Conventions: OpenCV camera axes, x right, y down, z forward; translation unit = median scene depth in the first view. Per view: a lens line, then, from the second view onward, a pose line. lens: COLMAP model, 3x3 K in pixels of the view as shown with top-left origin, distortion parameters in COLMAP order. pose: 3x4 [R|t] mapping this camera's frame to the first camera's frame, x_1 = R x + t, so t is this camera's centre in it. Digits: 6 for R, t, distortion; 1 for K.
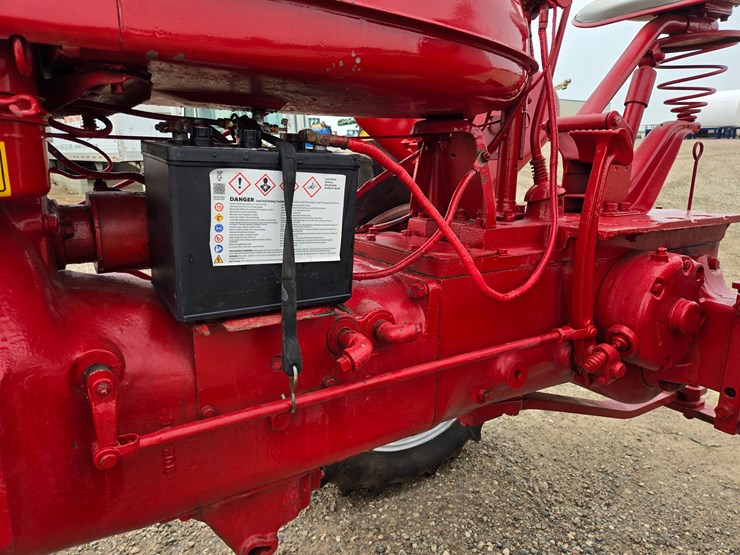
lens RADIAL K [[501.5, 0, 367.1], [0, 501.5, 278.7], [0, 0, 1]] dist [0.025776, -0.003966]
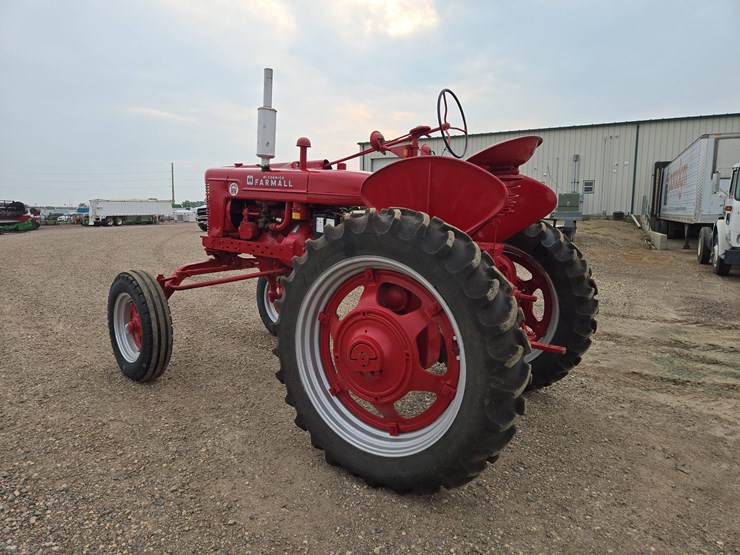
lens RADIAL K [[488.8, 0, 369.0], [0, 488.8, 277.2], [0, 0, 1]] dist [0.080843, -0.071376]
pose [[0.409121, 0.149615, -0.900131, 3.590466], [-0.251108, 0.966838, 0.046571, 0.050419], [0.877248, 0.206977, 0.433123, -0.658474]]
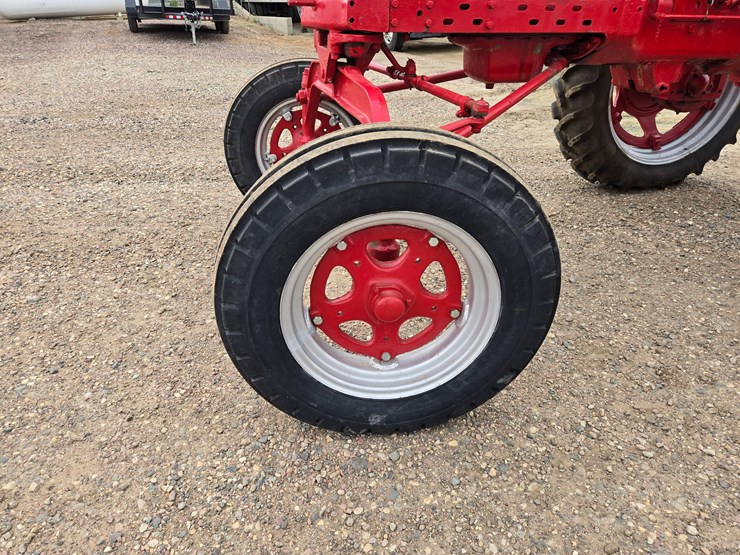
lens RADIAL K [[493.6, 0, 366.3], [0, 493.6, 276.7], [0, 0, 1]] dist [0.062719, -0.062617]
pose [[0.954993, 0.142082, -0.260385, -0.713074], [-0.070516, 0.961398, 0.265971, 0.725297], [0.288124, -0.235639, 0.928148, -1.779668]]
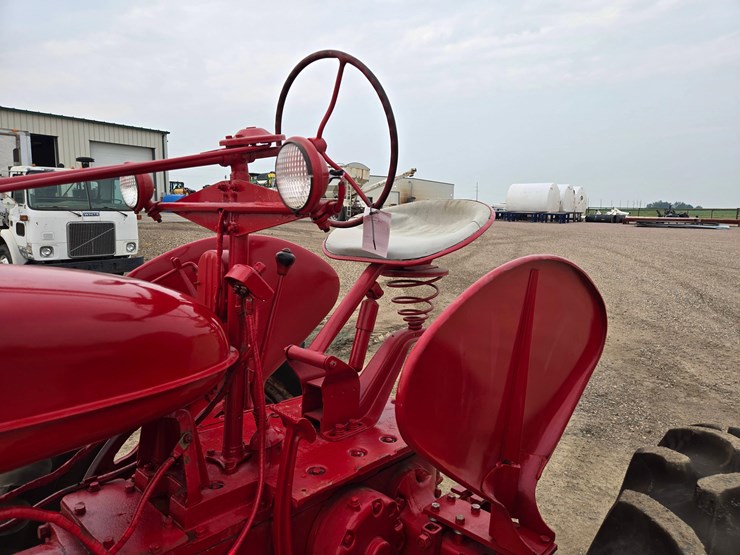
lens RADIAL K [[492.4, 0, 368.1], [0, 492.4, 273.4], [0, 0, 1]] dist [0.068306, -0.057053]
pose [[0.965376, 0.013500, 0.260512, 0.312899], [0.021638, 0.991074, -0.131545, -0.429958], [-0.259963, 0.132627, 0.956467, -0.177535]]
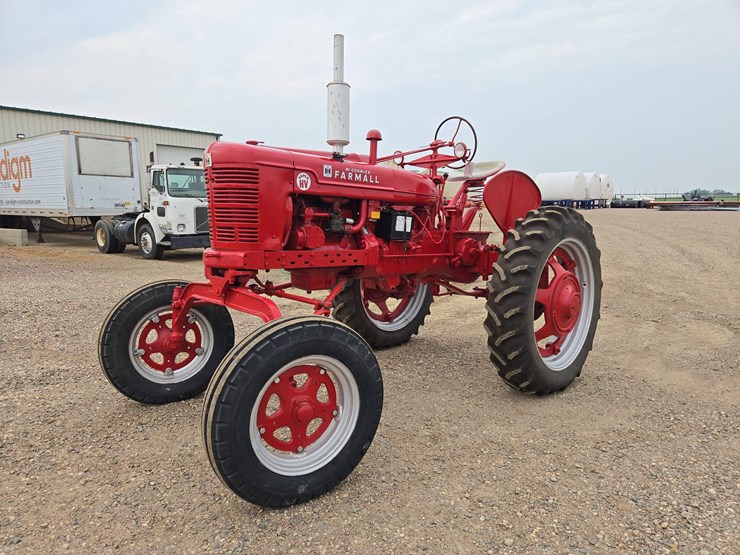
lens RADIAL K [[488.8, 0, 369.0], [0, 488.8, 277.2], [0, 0, 1]] dist [0.080843, -0.071376]
pose [[0.978067, -0.005489, 0.208218, -1.198314], [0.030224, 0.992812, -0.115804, 0.792282], [-0.206085, 0.119558, 0.971203, -3.060320]]
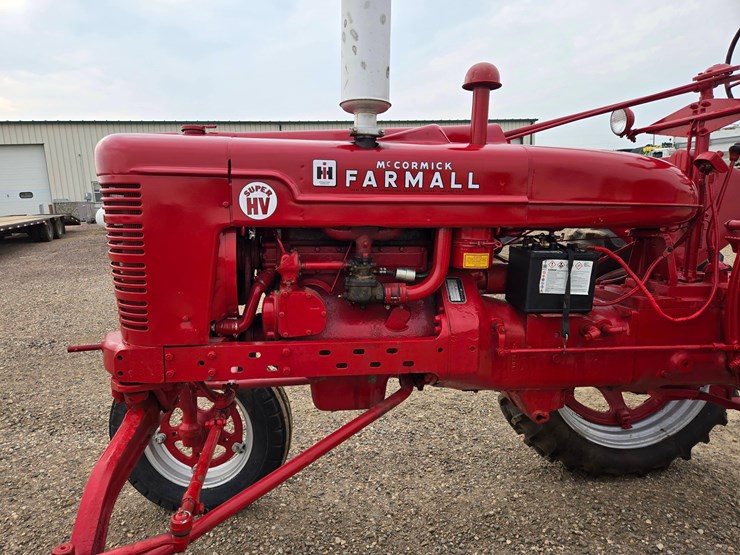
lens RADIAL K [[492.6, 0, 366.6], [0, 492.6, 279.4], [0, 0, 1]] dist [0.070247, -0.062116]
pose [[0.909724, 0.054364, -0.411639, -0.028006], [-0.091198, 0.993344, -0.070359, 0.111925], [0.405075, 0.101548, 0.908627, -1.172766]]
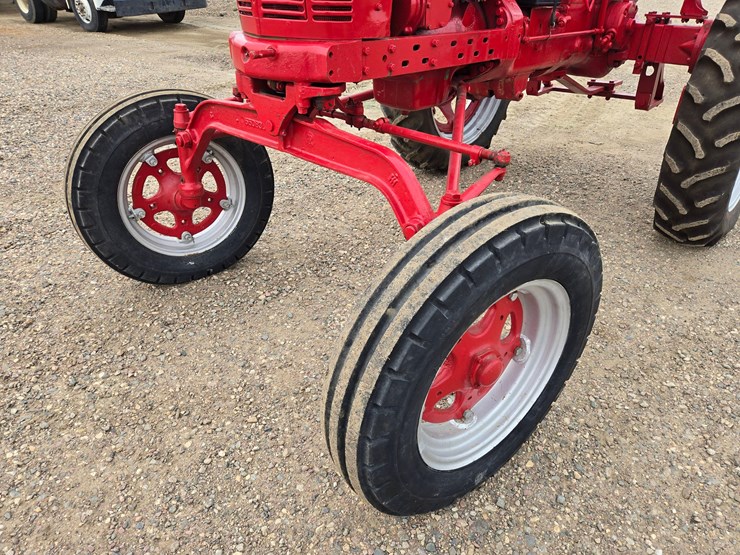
lens RADIAL K [[492.4, 0, 368.1], [0, 492.4, 273.4], [0, 0, 1]] dist [0.068306, -0.057053]
pose [[0.966368, -0.122386, 0.226173, -1.610005], [0.048836, 0.950827, 0.305847, 0.471075], [-0.252483, -0.284515, 0.924826, -1.614169]]
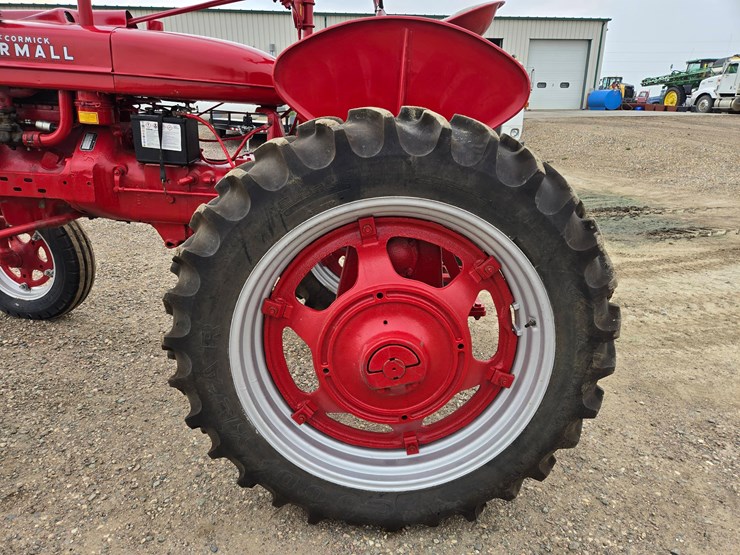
lens RADIAL K [[493.8, 0, 376.1], [0, 493.8, 281.2], [0, 0, 1]] dist [0.063168, -0.049993]
pose [[0.855287, 0.201199, -0.477497, 1.958601], [-0.162853, 0.979215, 0.120902, 0.137441], [0.491897, -0.025644, 0.870275, -0.889693]]
